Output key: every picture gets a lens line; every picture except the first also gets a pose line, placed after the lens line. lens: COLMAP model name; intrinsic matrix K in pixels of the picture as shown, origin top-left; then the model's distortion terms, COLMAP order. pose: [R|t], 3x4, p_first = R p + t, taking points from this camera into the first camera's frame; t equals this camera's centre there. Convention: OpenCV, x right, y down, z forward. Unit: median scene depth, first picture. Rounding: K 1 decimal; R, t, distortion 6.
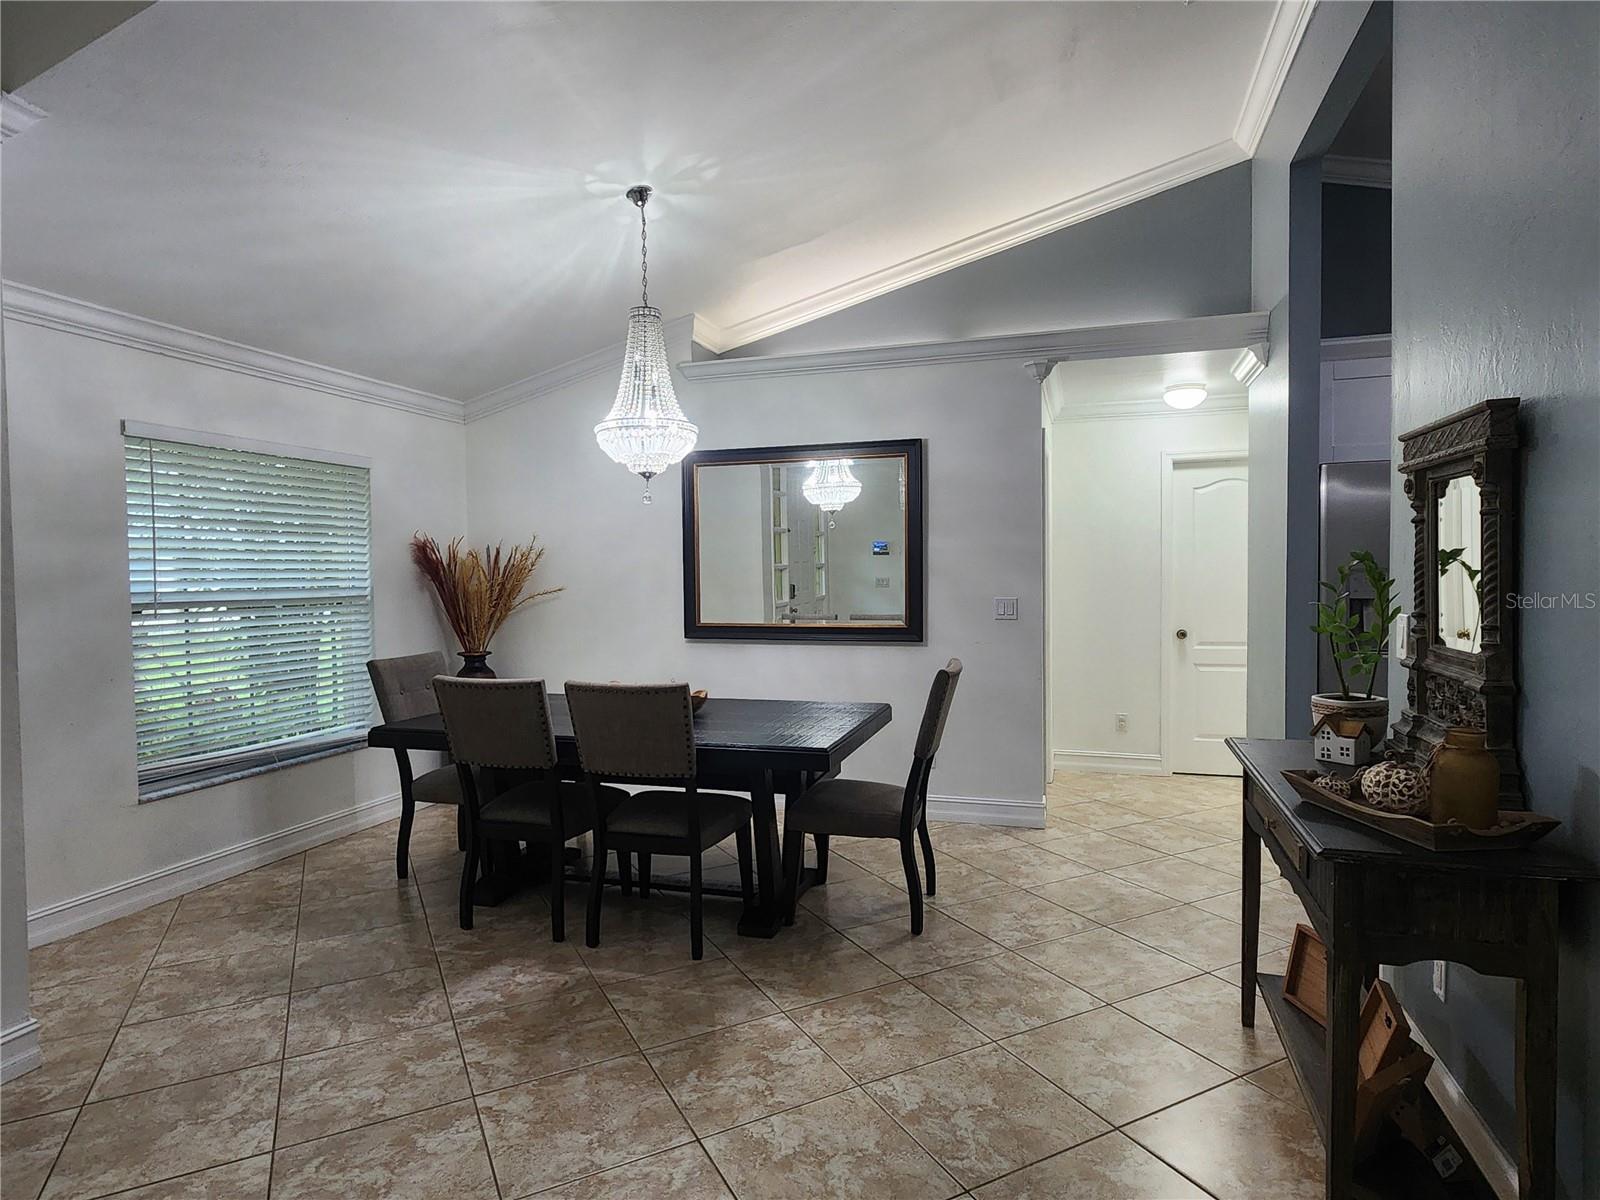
lens RADIAL K [[891.2, 0, 800.7], [0, 891.2, 601.9], [0, 0, 1]] dist [-0.000671, 0.000513]
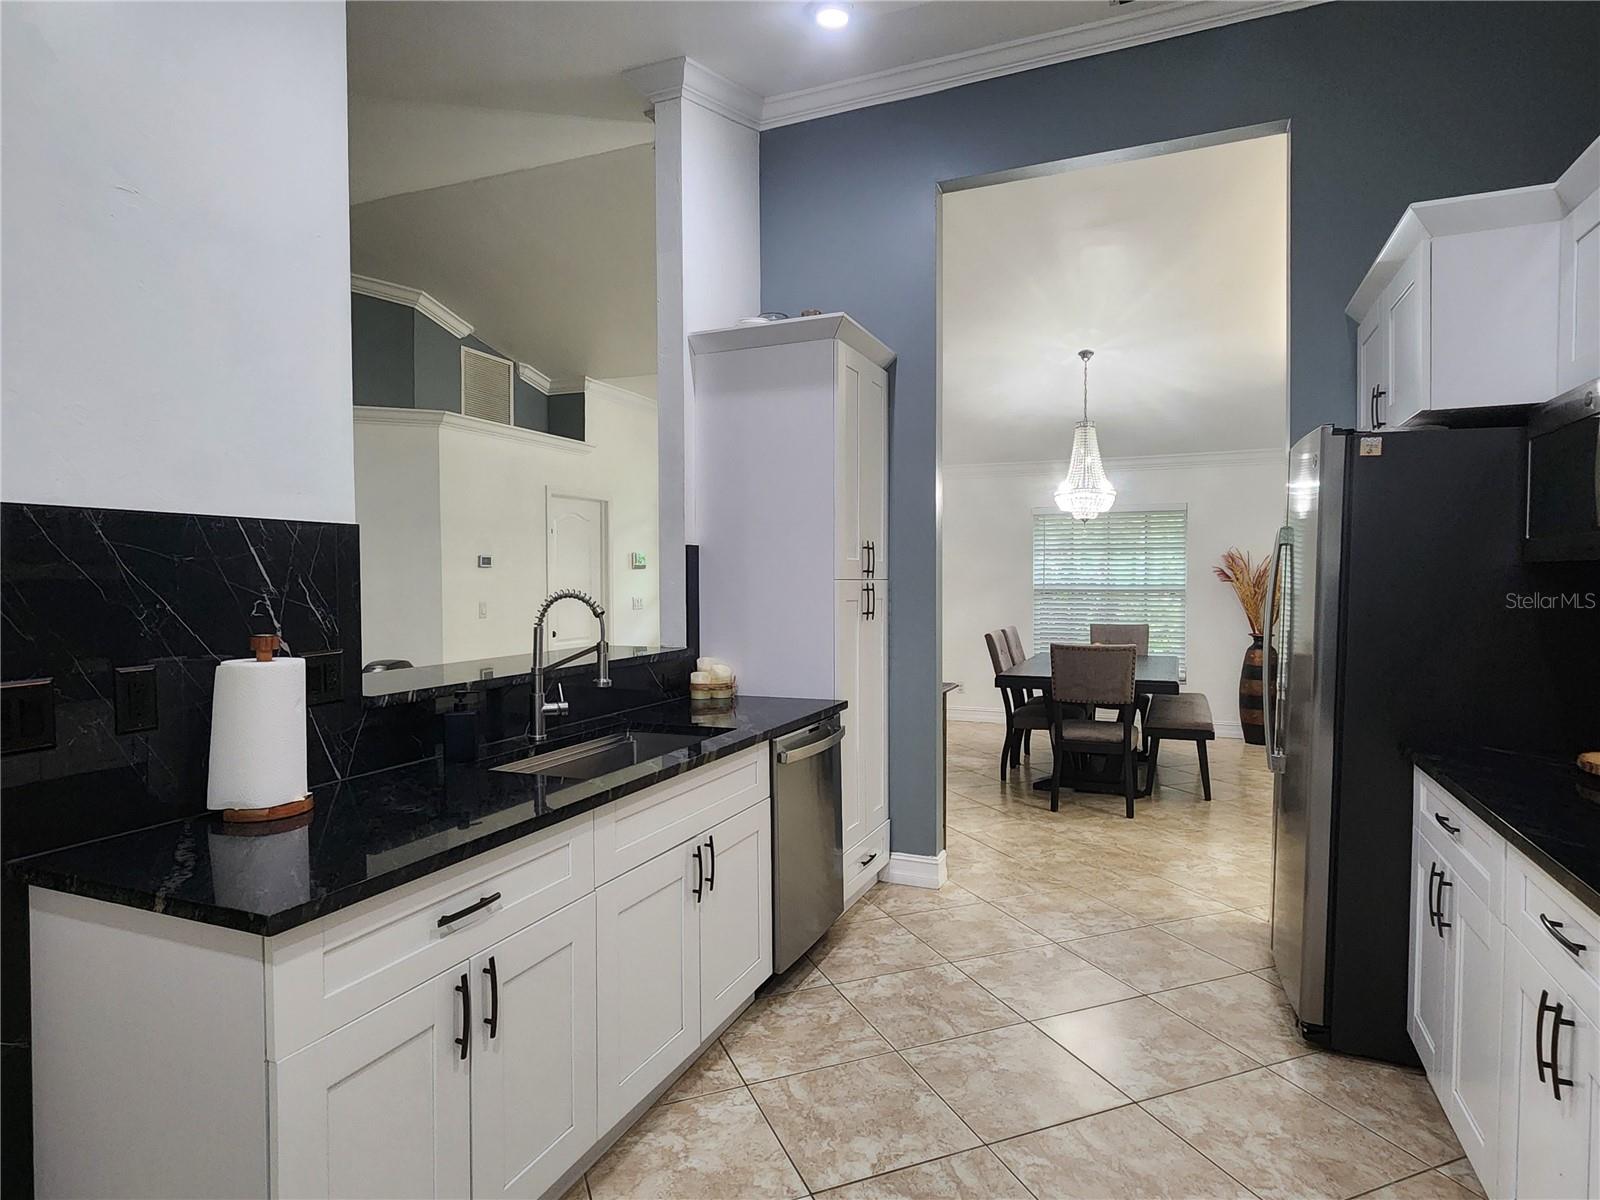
lens RADIAL K [[891.2, 0, 795.0], [0, 891.2, 605.3], [0, 0, 1]] dist [-0.000671, 0.000513]
pose [[-0.104714, 0.042865, -0.993578, 1.580800], [-0.029437, 0.998499, 0.046179, -0.043542], [0.994067, 0.034084, -0.103295, 0.643978]]
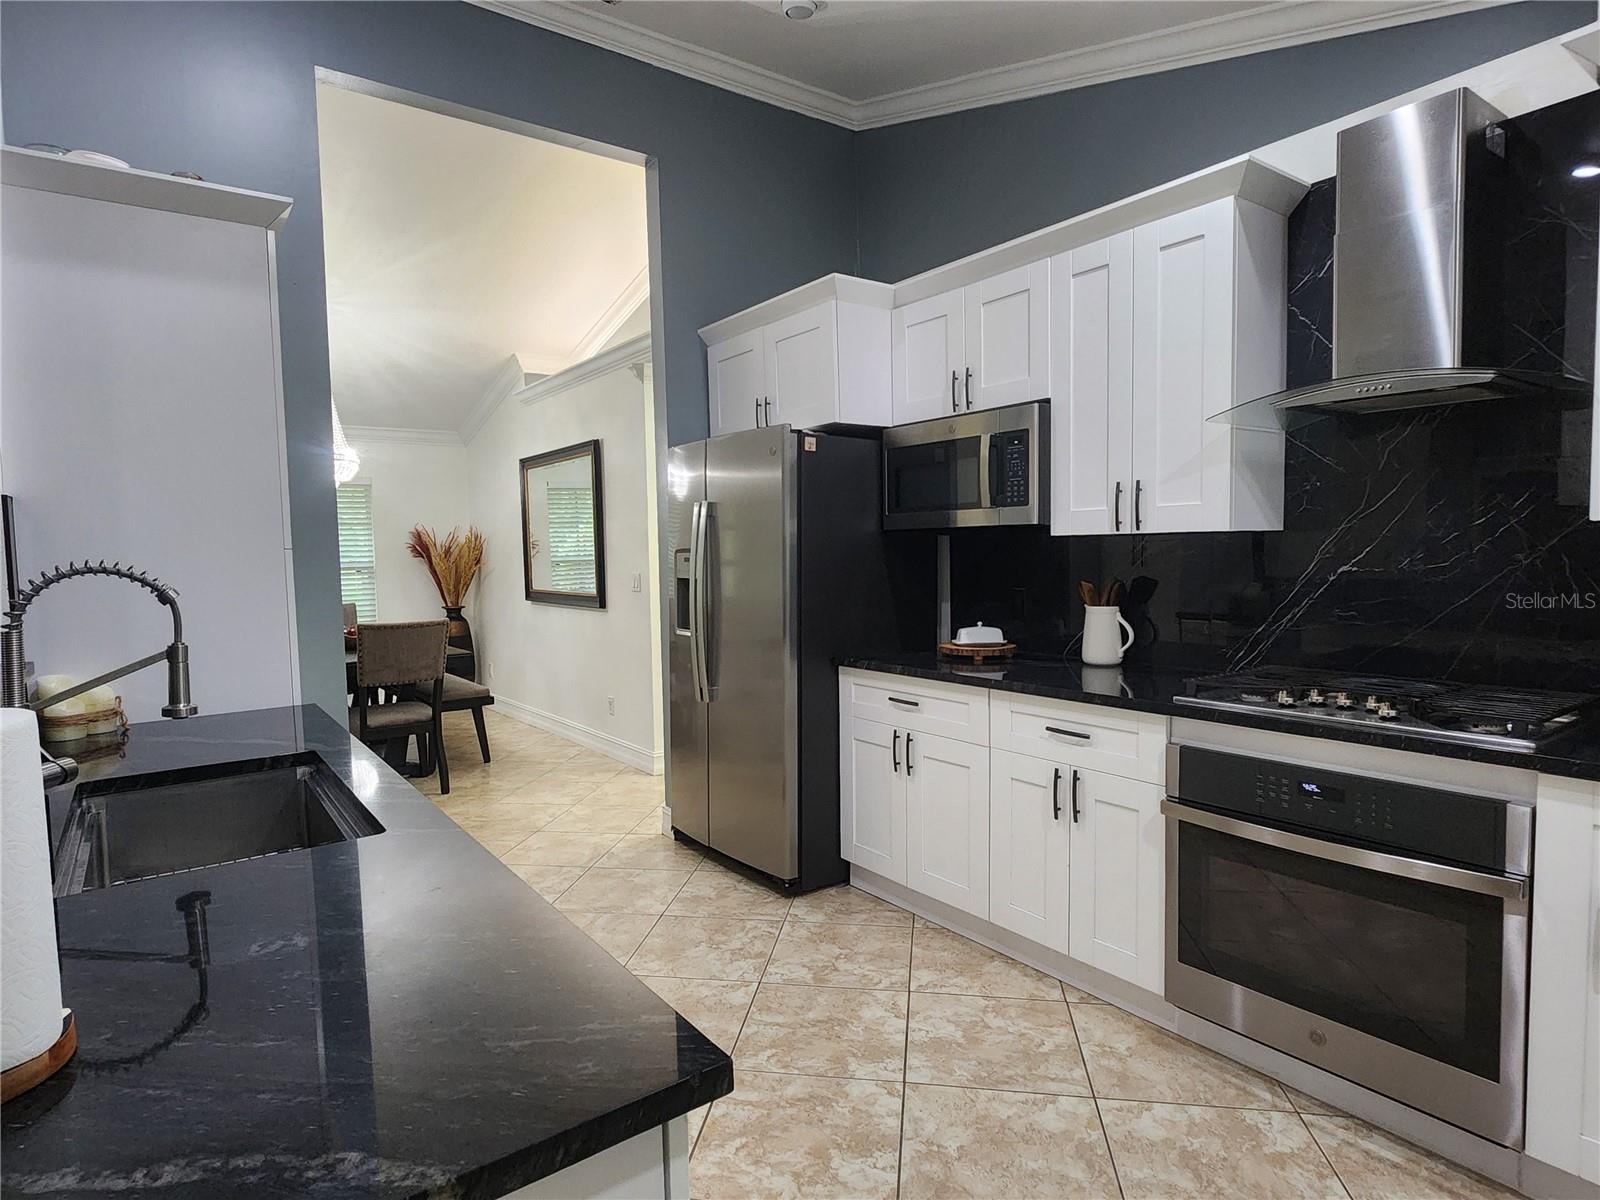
lens RADIAL K [[891.2, 0, 797.9], [0, 891.2, 602.6], [0, 0, 1]] dist [-0.000671, 0.000513]
pose [[0.806024, 0.031197, -0.591060, 1.399504], [-0.009859, 0.999179, 0.039292, -0.017589], [0.591801, -0.025843, 0.805670, 0.250381]]
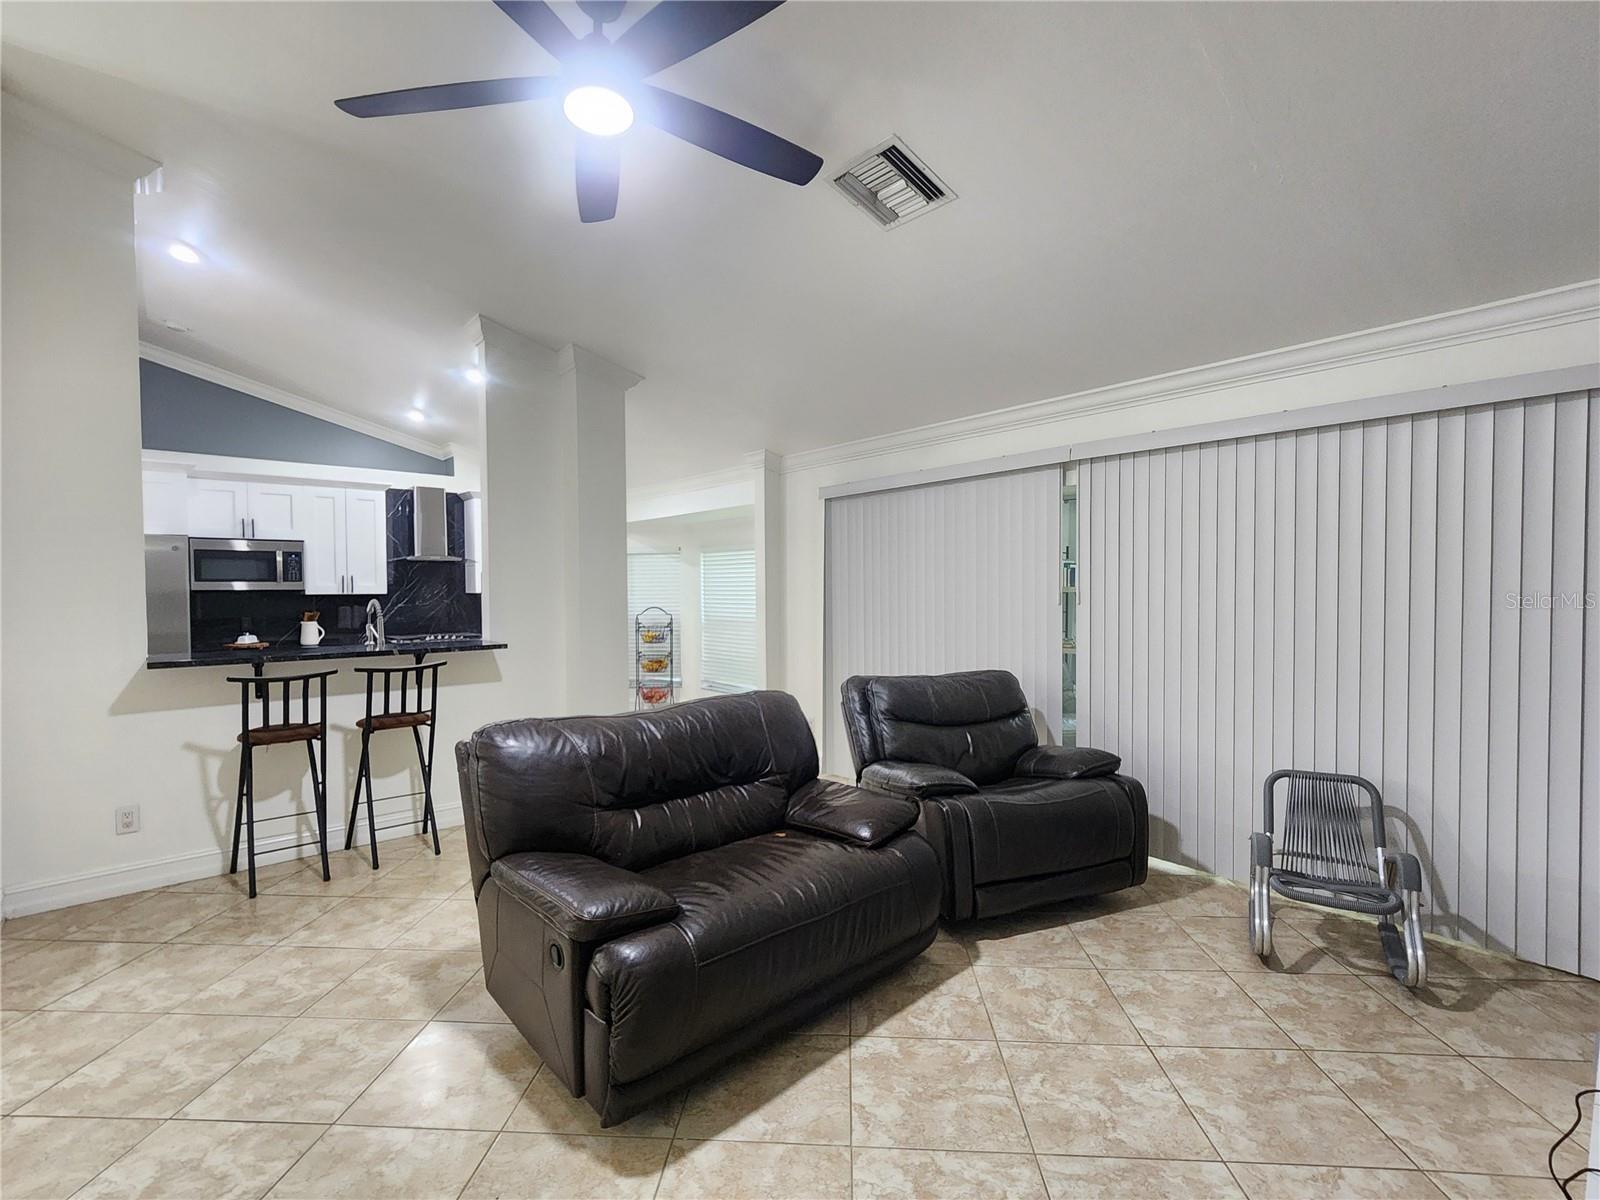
lens RADIAL K [[732.9, 0, 807.2], [0, 732.9, 605.0], [0, 0, 1]] dist [-0.011782, 0.007637]
pose [[0.506948, -0.013130, 0.861877, 0.223933], [0.029668, 0.999557, -0.002223, 0.014573], [-0.861466, 0.026697, 0.507113, -0.816987]]
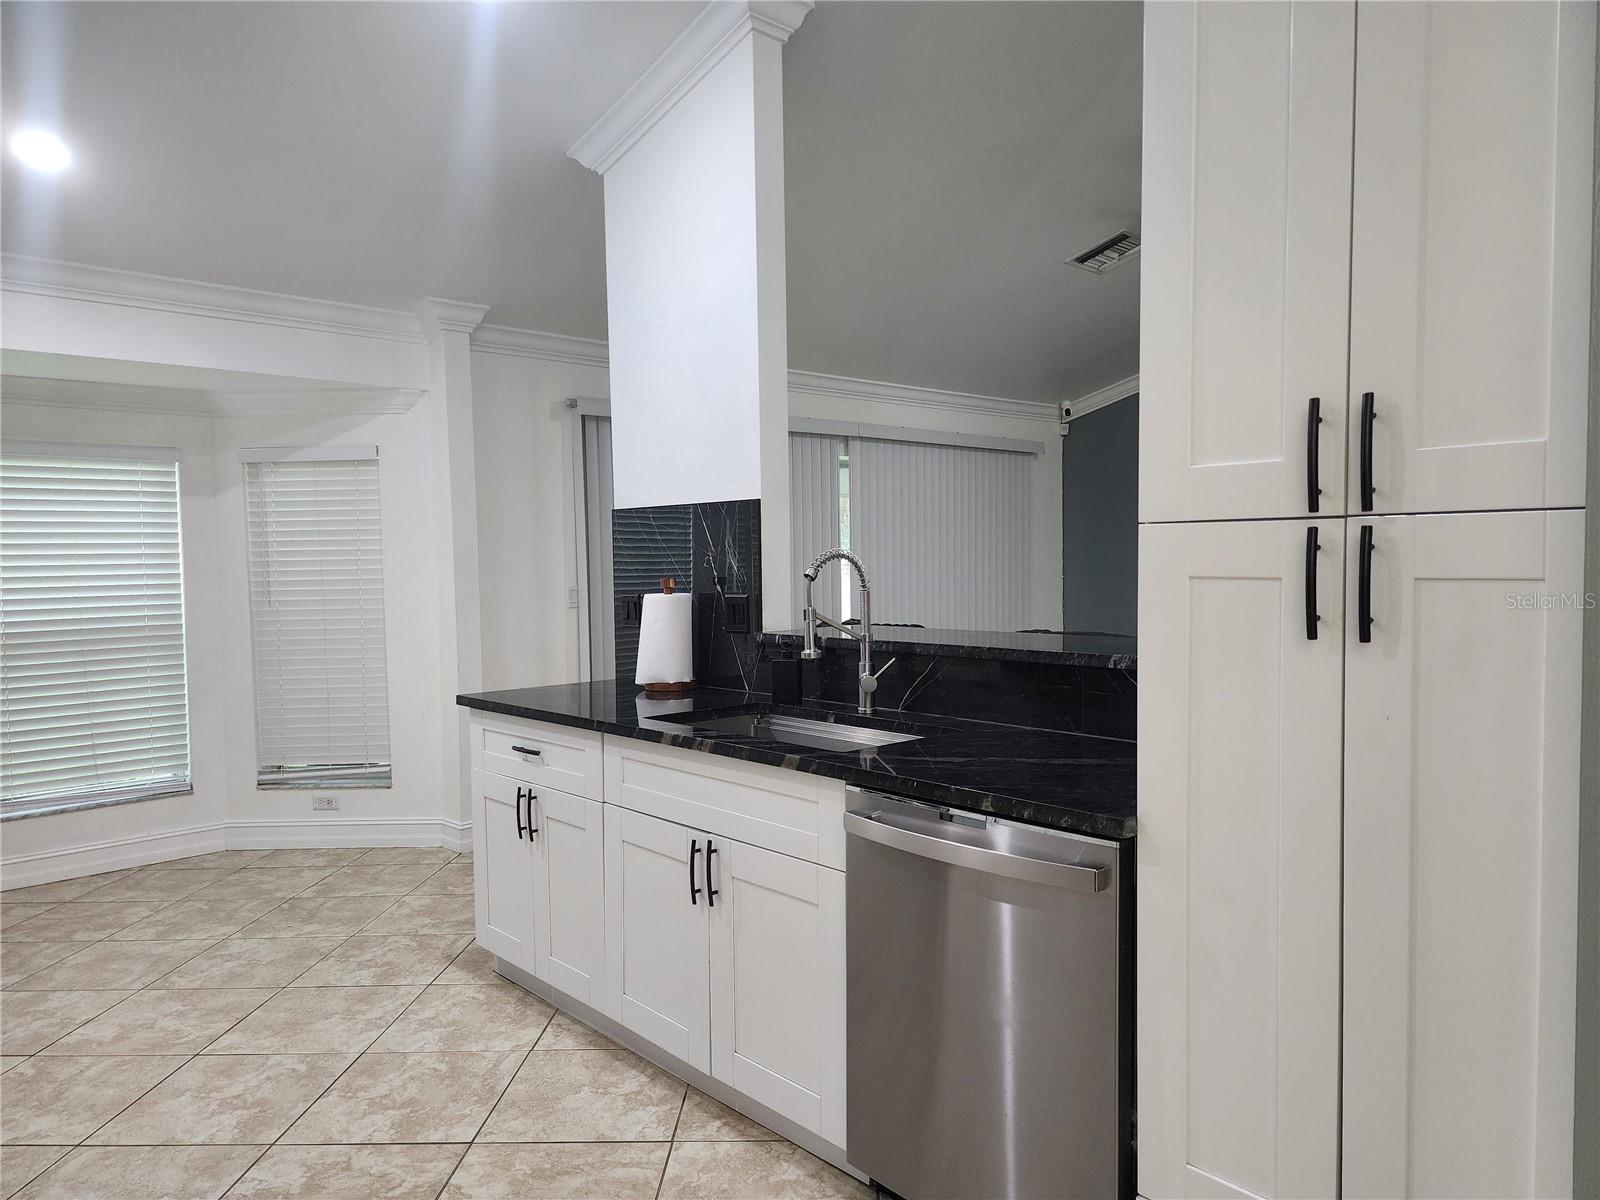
lens RADIAL K [[1063.7, 0, 806.6], [0, 1063.7, 603.9], [0, 0, 1]] dist [0.072202, -0.063503]
pose [[-0.871282, 0.003286, 0.490772, 0.536985], [0.043307, 0.996592, 0.070210, -0.032820], [-0.488868, 0.082427, -0.868455, 1.067231]]
